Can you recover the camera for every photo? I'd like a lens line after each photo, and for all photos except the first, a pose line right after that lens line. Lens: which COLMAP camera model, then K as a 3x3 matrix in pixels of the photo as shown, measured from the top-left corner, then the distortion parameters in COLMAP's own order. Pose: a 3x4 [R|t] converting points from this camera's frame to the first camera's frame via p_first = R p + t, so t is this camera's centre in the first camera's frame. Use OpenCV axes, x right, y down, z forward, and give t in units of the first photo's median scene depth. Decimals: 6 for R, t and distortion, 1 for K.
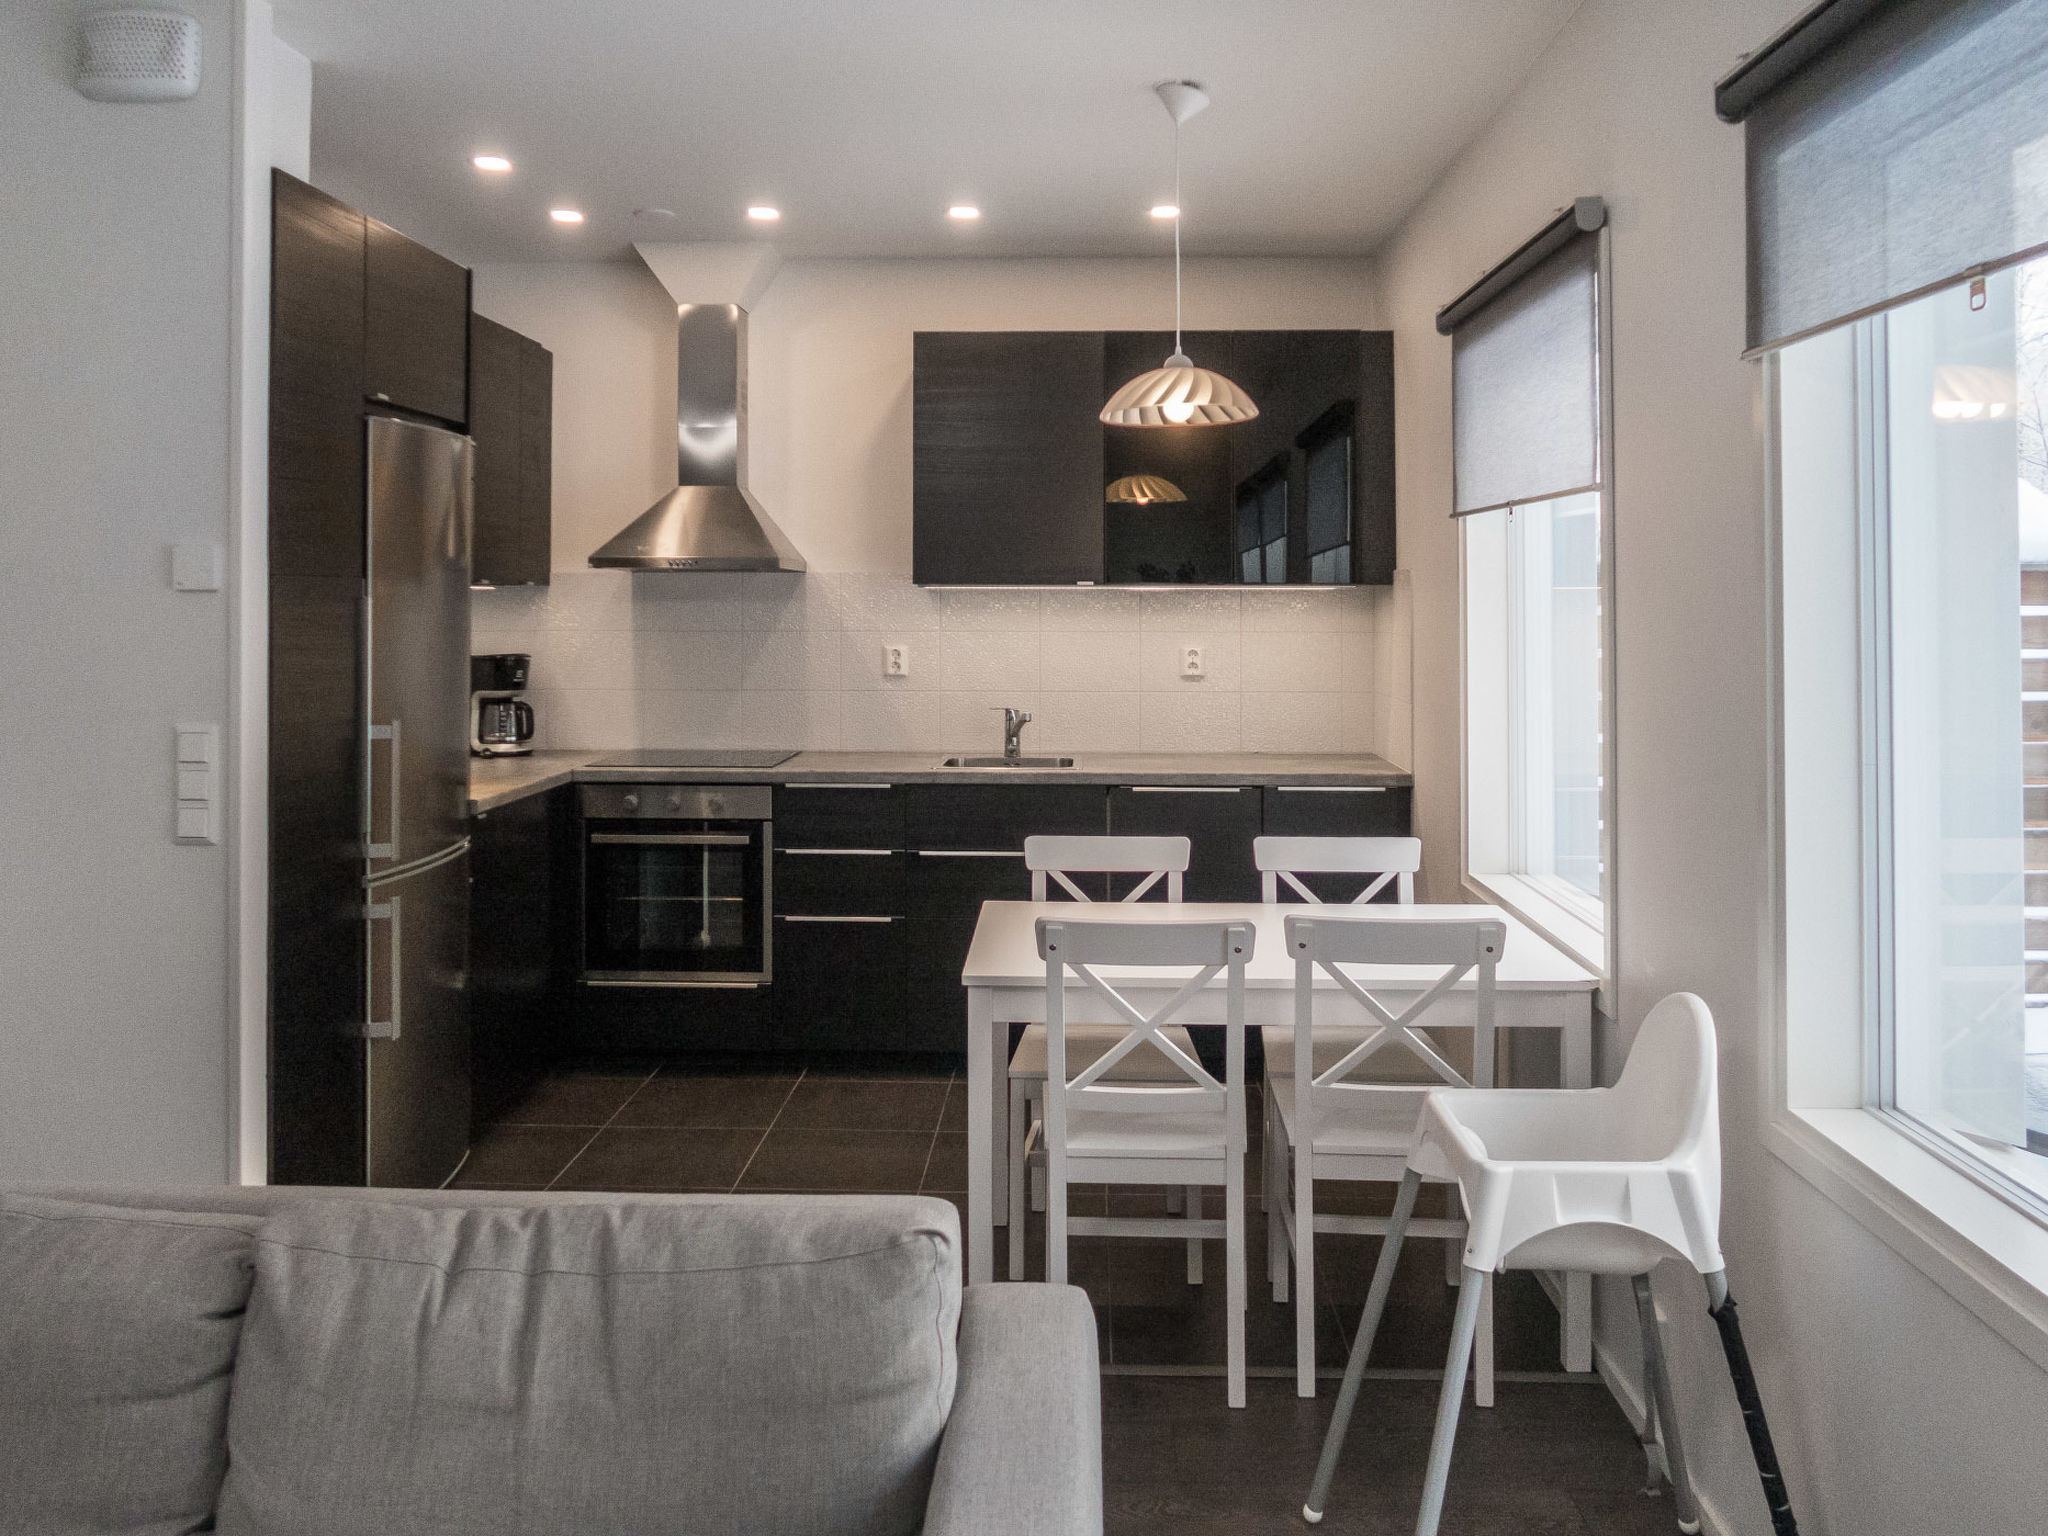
lens RADIAL K [[1639.9, 0, 1025.0], [0, 1639.9, 582.8], [0, 0, 1]] dist [-0.024522, 0.006681]
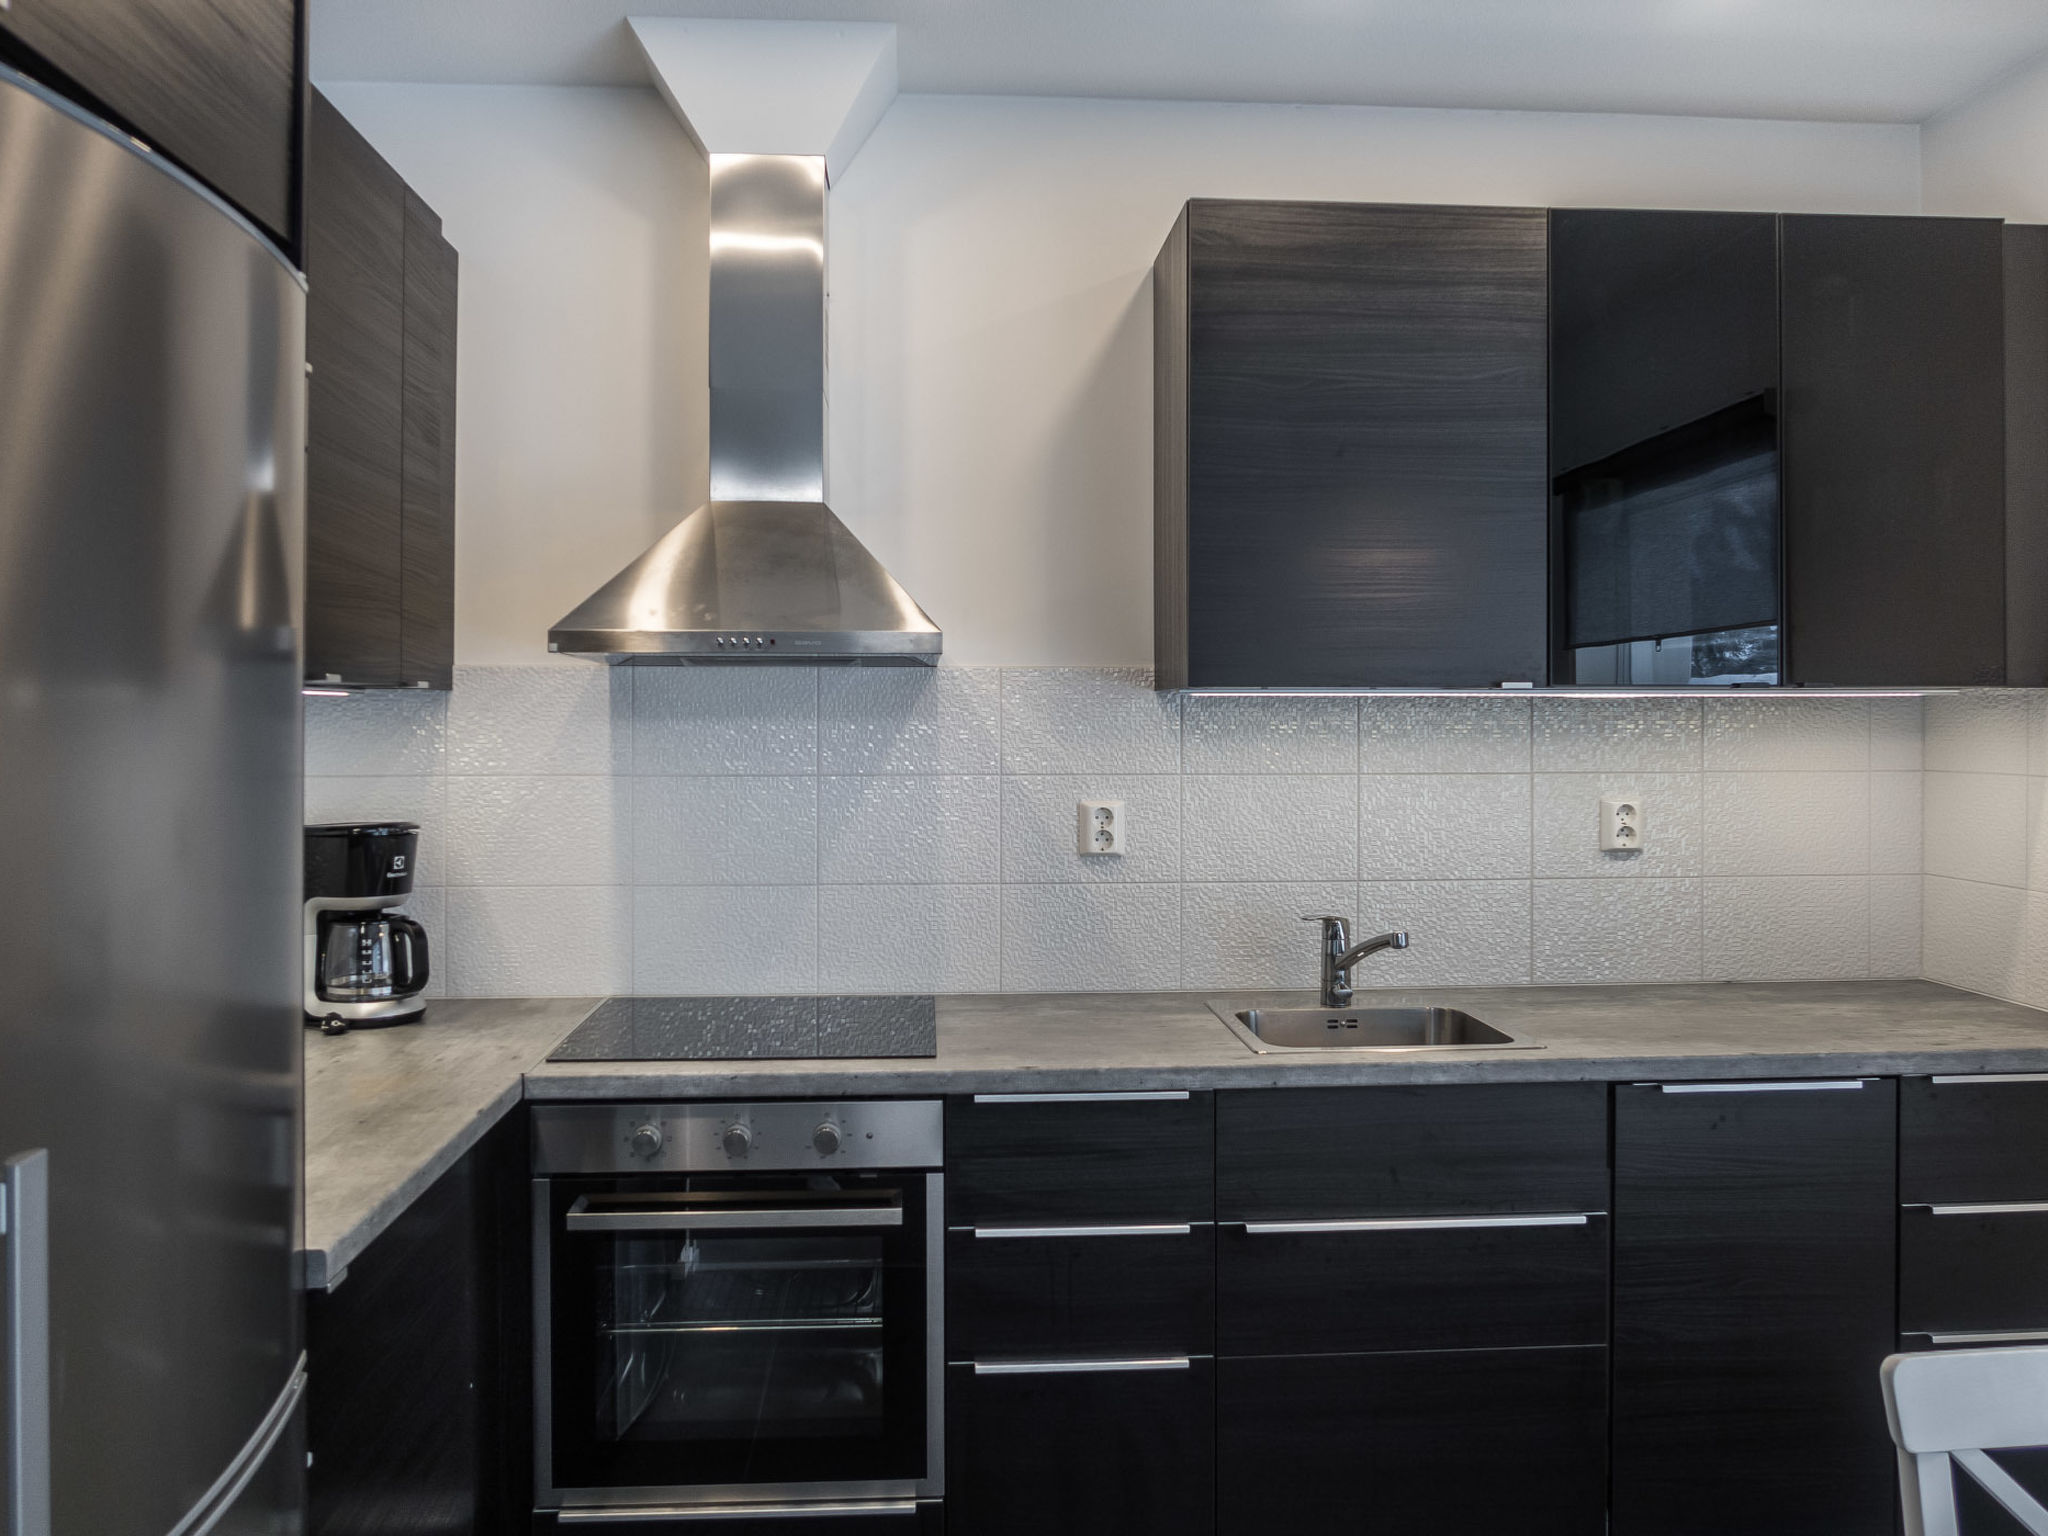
lens RADIAL K [[1597.1, 0, 1023.6], [0, 1597.1, 715.6], [0, 0, 1]] dist [-0.037243, 0.010984]
pose [[0.994448, -0.001328, 0.105223, -0.181870], [0.000411, 0.999962, 0.008737, 0.005958], [-0.105230, -0.008646, 0.994410, 0.531071]]
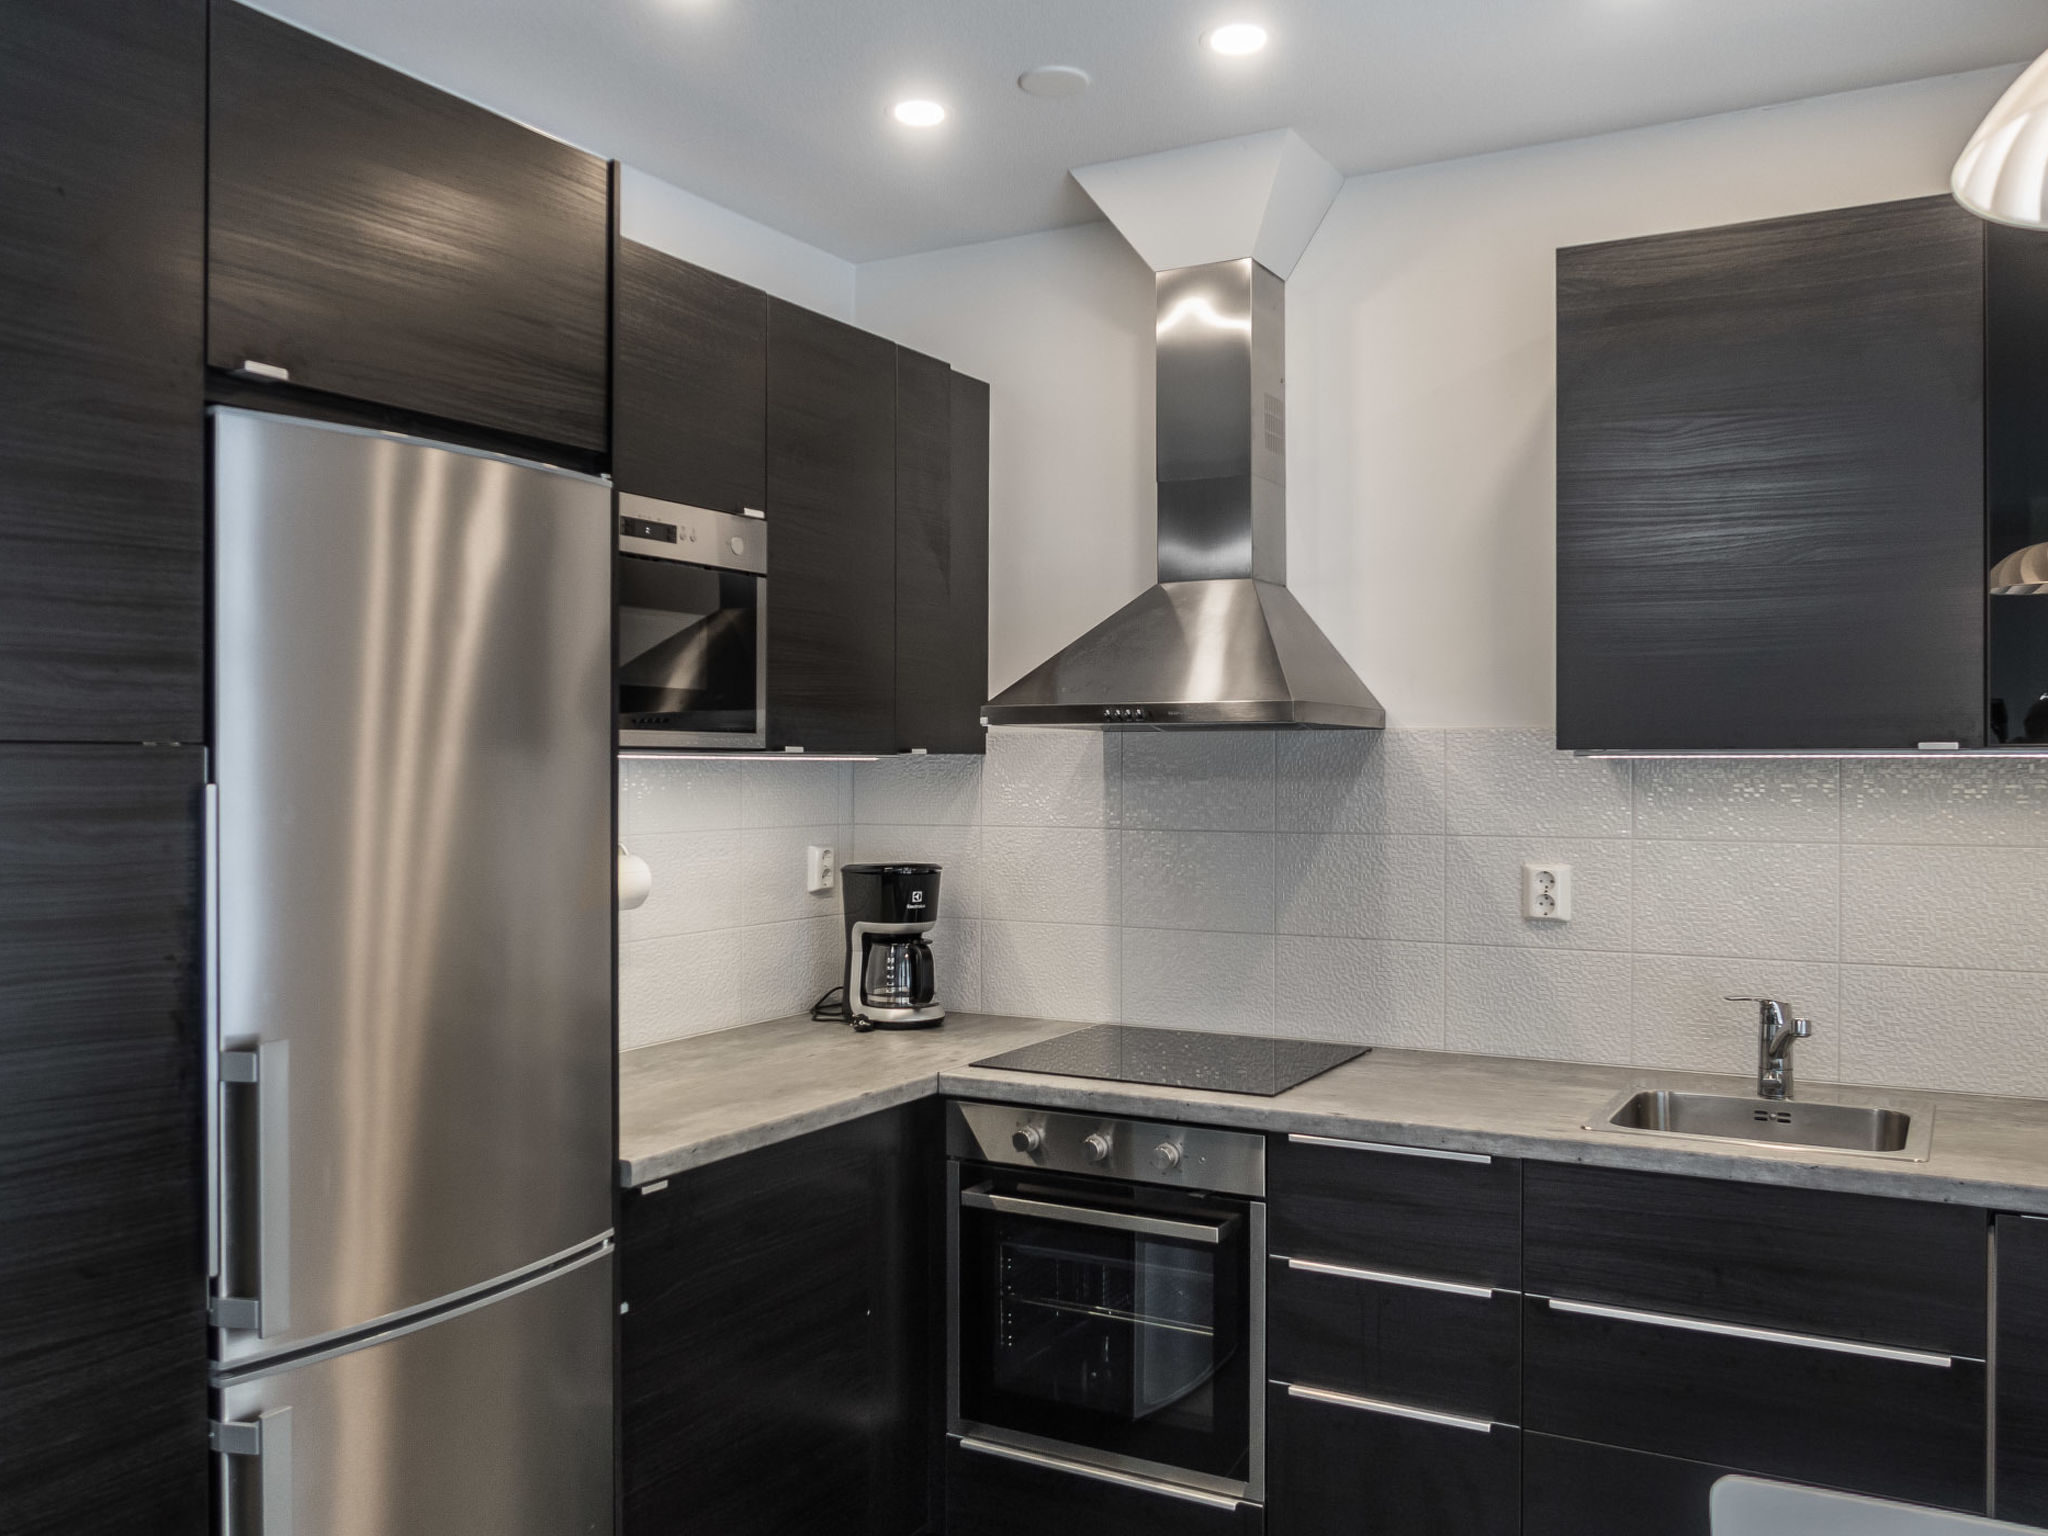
lens RADIAL K [[1684.8, 0, 1034.3], [0, 1684.8, 768.4], [0, 0, 1]] dist [-0.036867, 0.012065]
pose [[0.888904, -0.000519, -0.458093, 0.026787], [0.006355, 0.999917, 0.011200, -0.000115], [0.458050, -0.012867, 0.888834, 0.491310]]
